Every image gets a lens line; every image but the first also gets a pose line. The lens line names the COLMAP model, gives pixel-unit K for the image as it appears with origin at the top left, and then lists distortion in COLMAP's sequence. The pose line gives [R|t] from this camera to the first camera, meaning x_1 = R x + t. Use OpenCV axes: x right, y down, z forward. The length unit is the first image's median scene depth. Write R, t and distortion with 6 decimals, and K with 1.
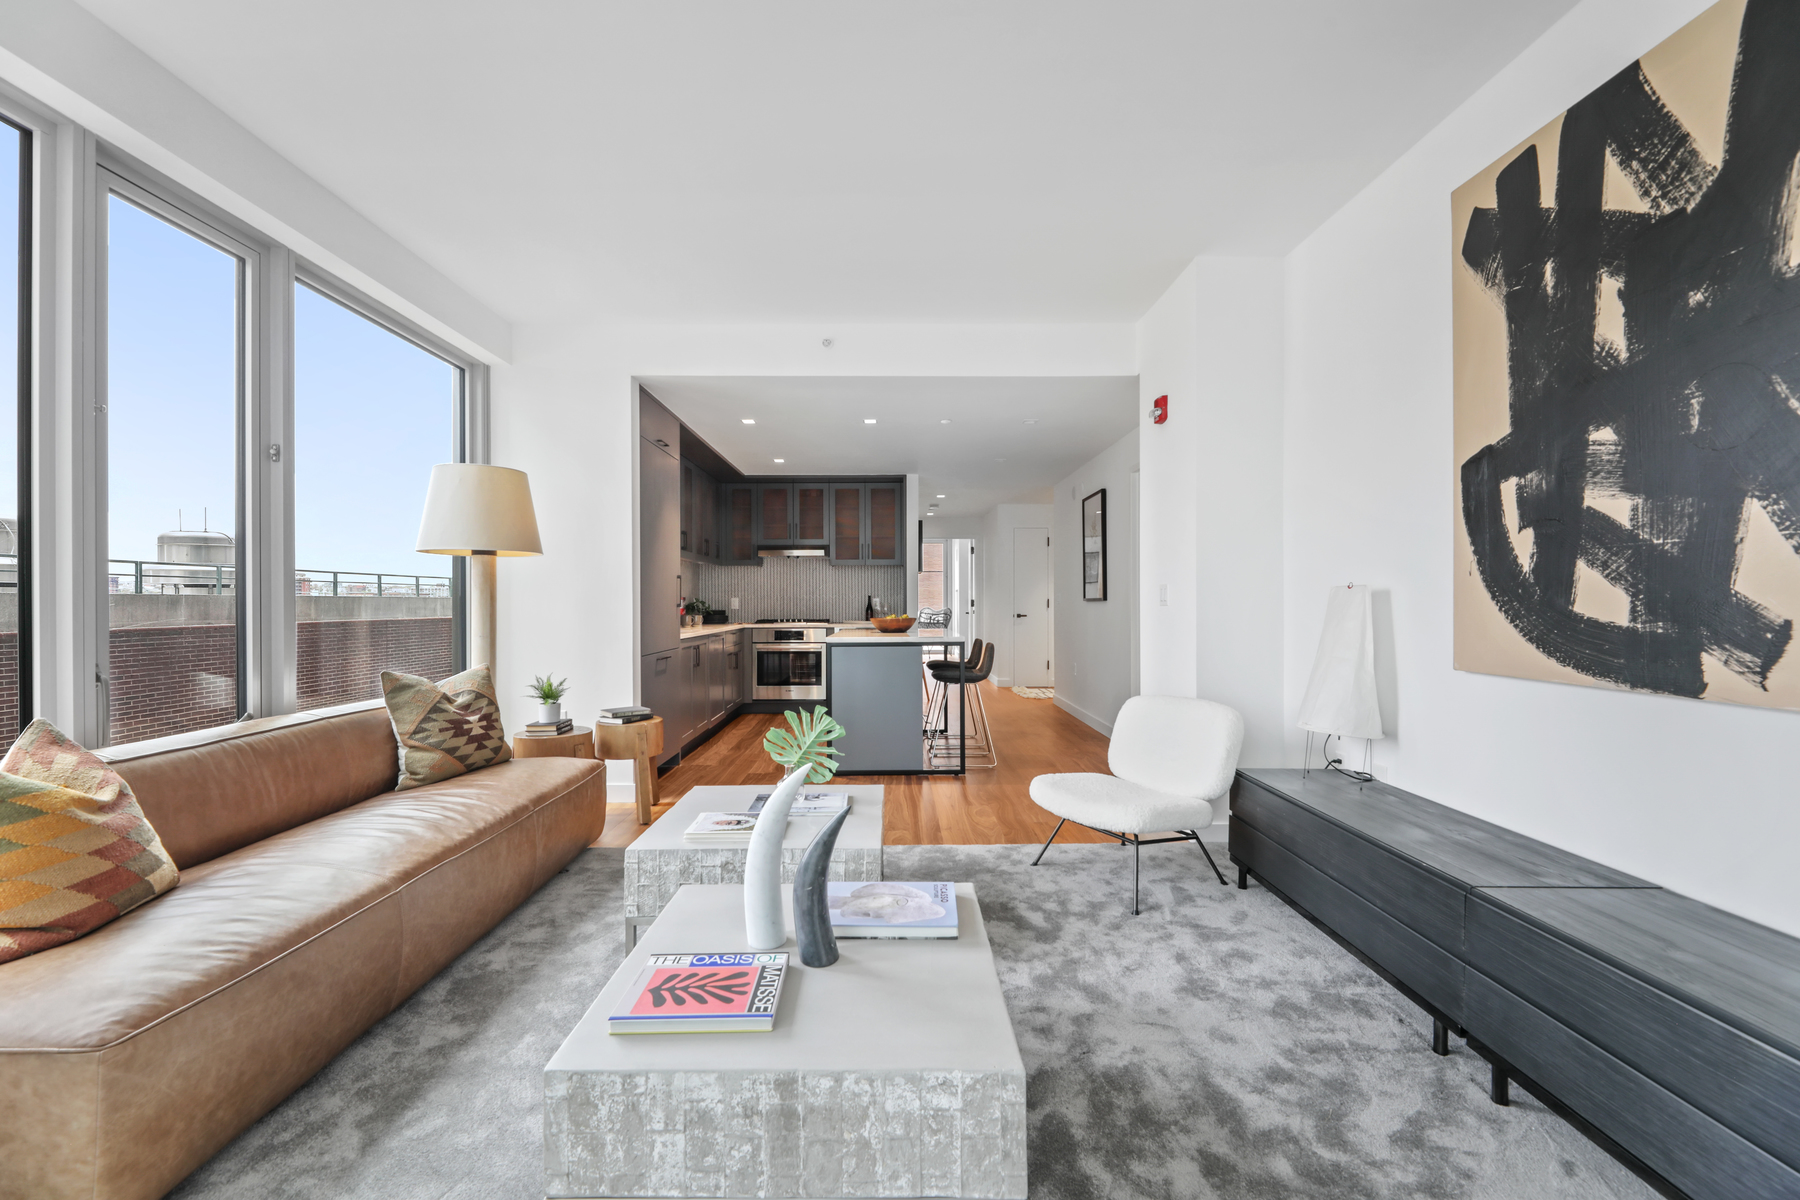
lens RADIAL K [[728.5, 0, 899.4], [0, 728.5, 603.3], [0, 0, 1]] dist [0.001199, -0.003635]
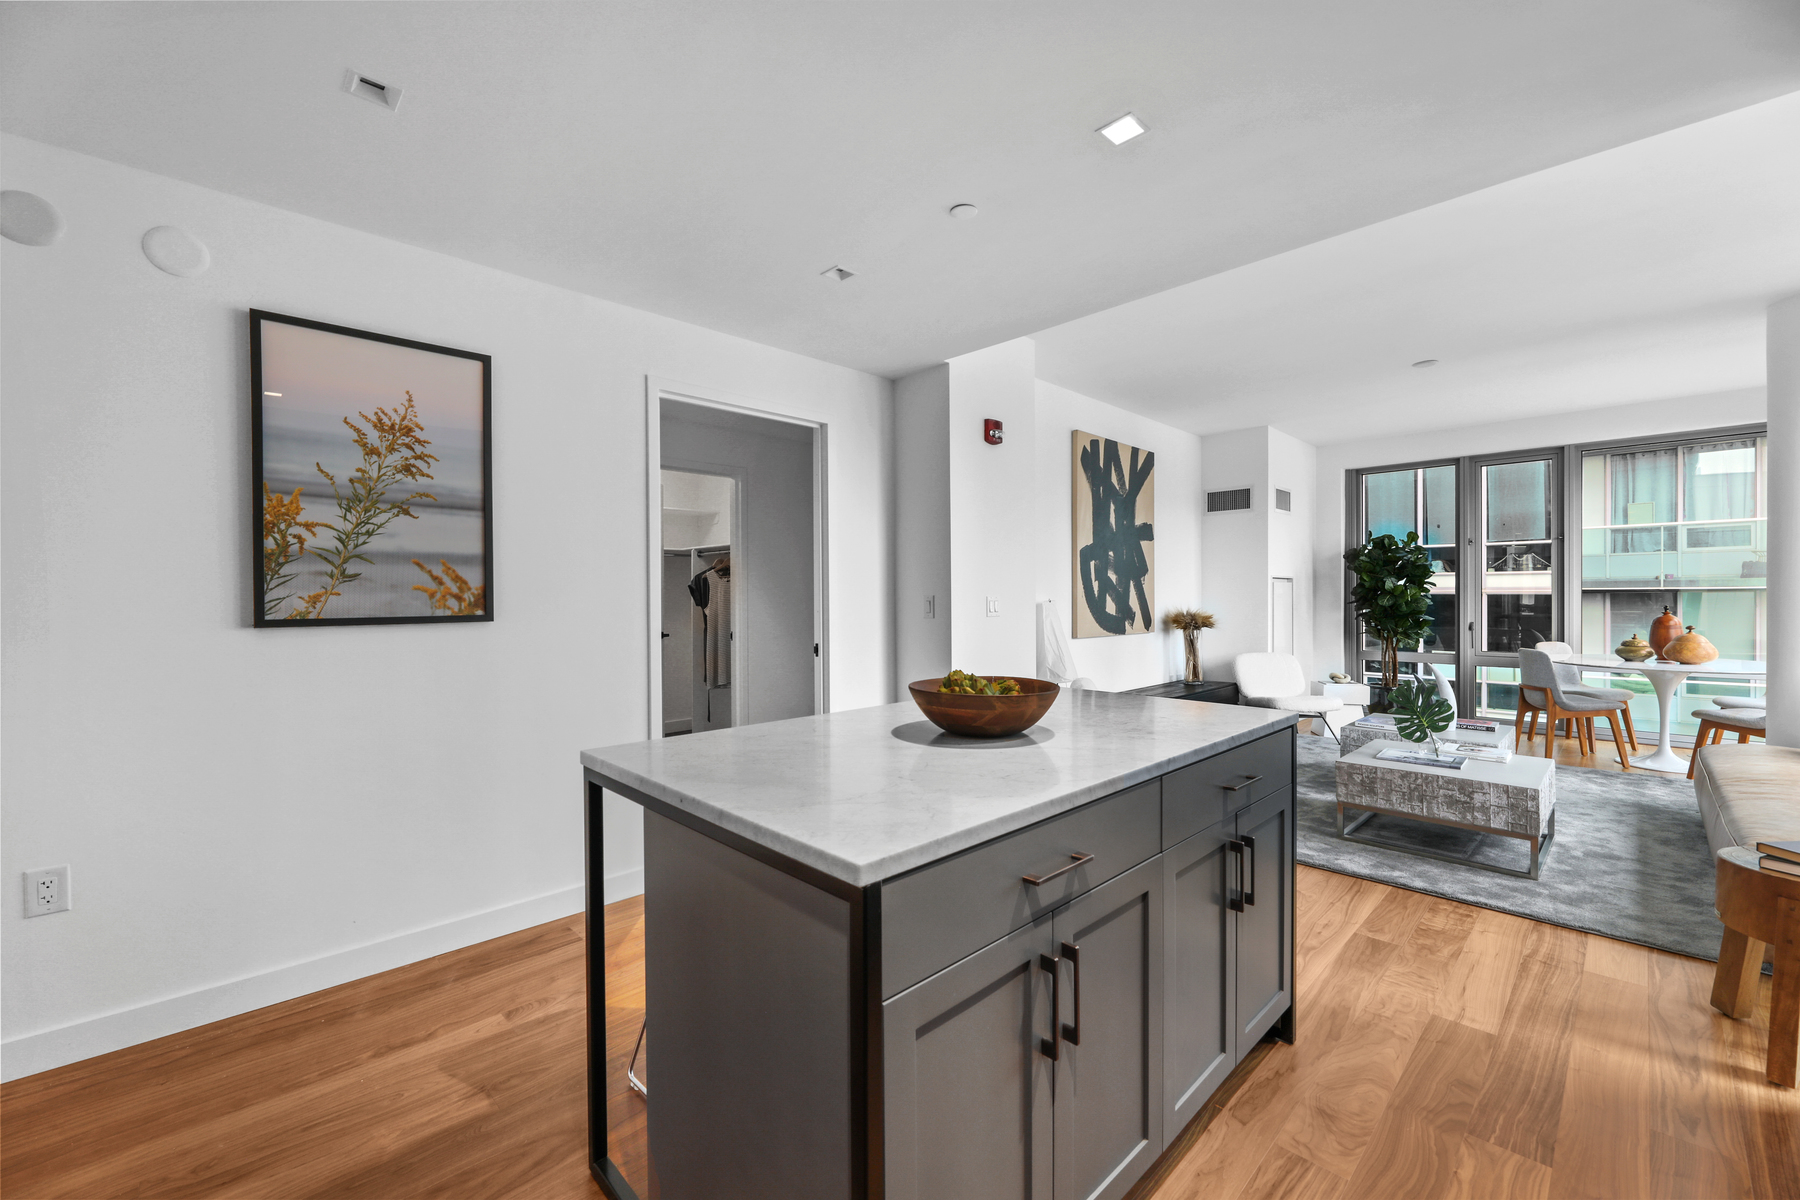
lens RADIAL K [[723.8, 0, 894.7], [0, 723.8, 602.1], [0, 0, 1]] dist [-0.000095, -0.003563]
pose [[-0.686619, 0.000932, 0.727017, -0.406585], [0.008284, 0.999944, 0.006542, -0.034192], [-0.726970, 0.010515, -0.686589, 2.426821]]
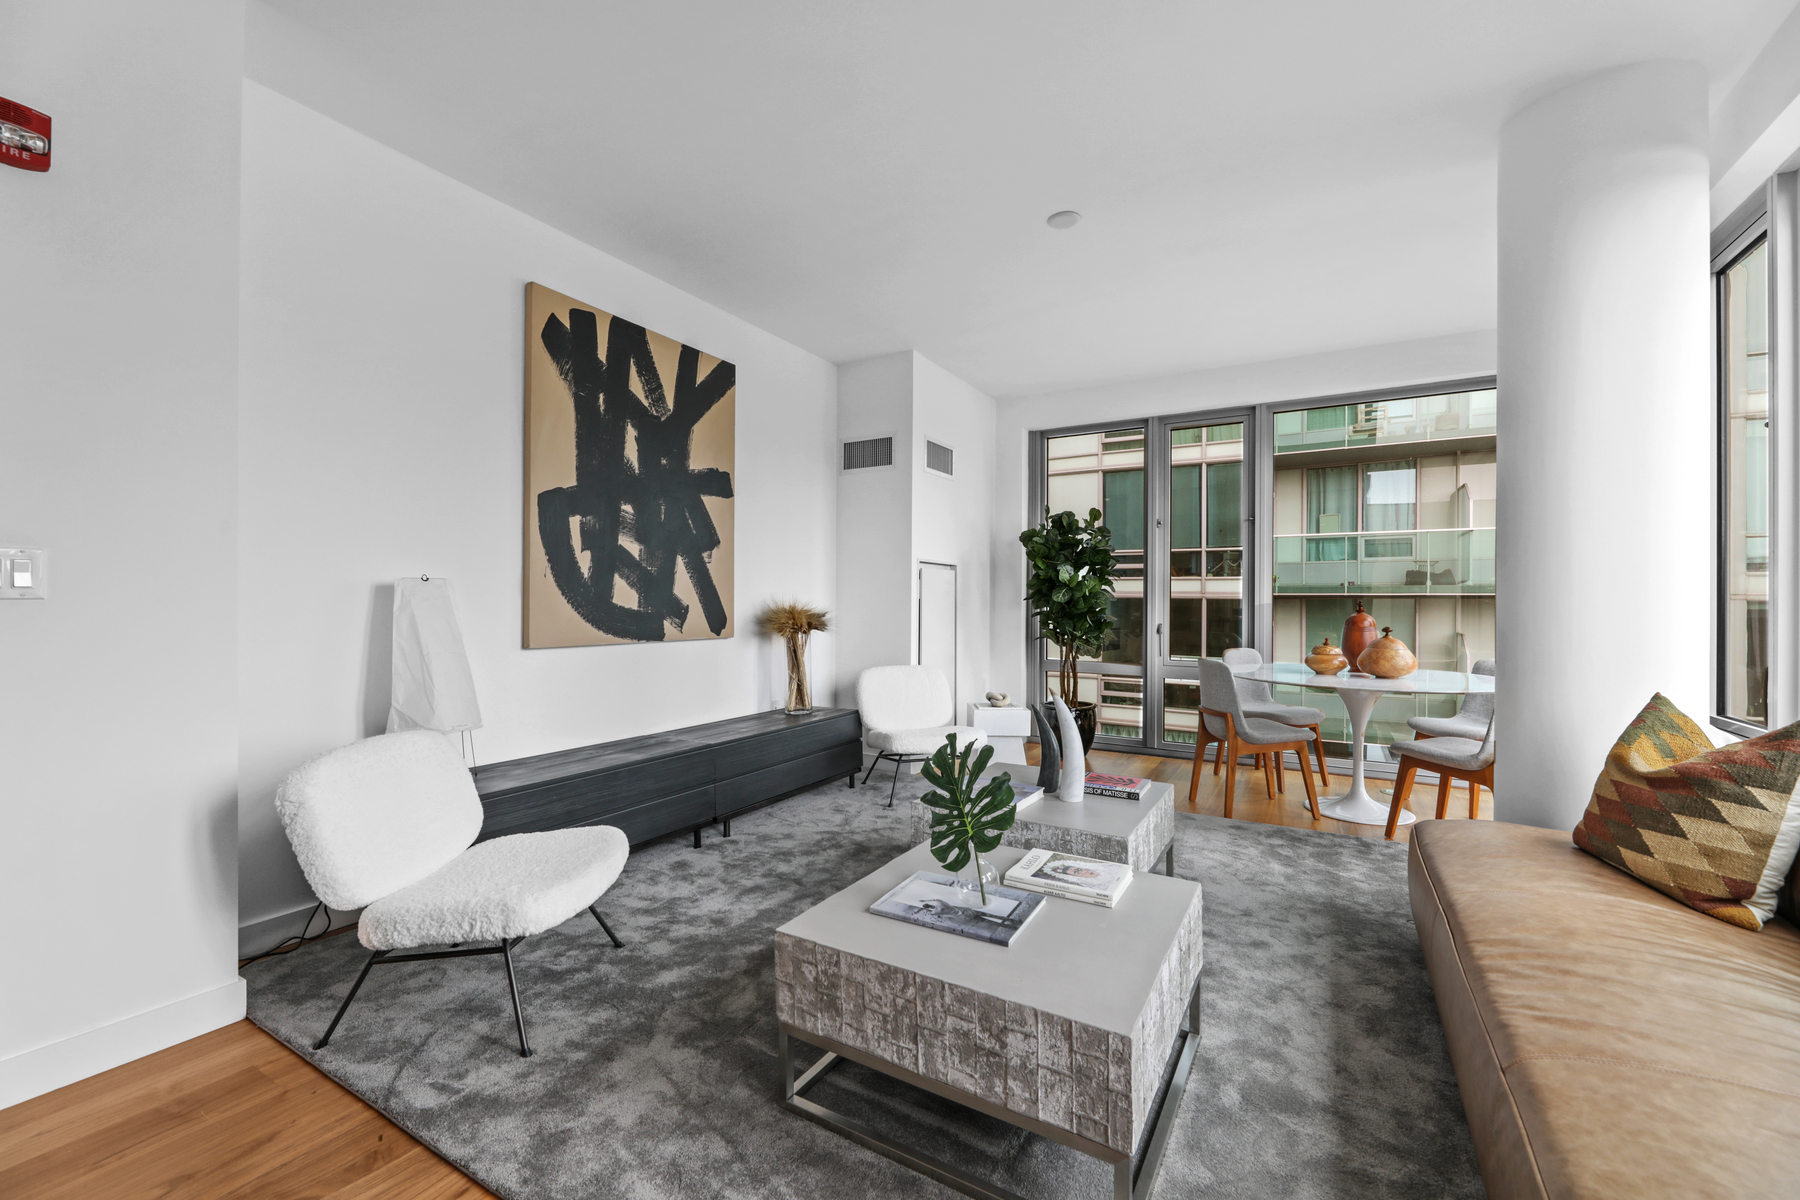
lens RADIAL K [[728.5, 0, 899.4], [0, 728.5, 603.3], [0, 0, 1]] dist [0.001199, -0.003635]
pose [[-0.856082, -0.002874, 0.516831, -0.387055], [-0.002002, 0.999995, 0.002244, 0.005059], [-0.516835, 0.000886, -0.856084, 1.442372]]
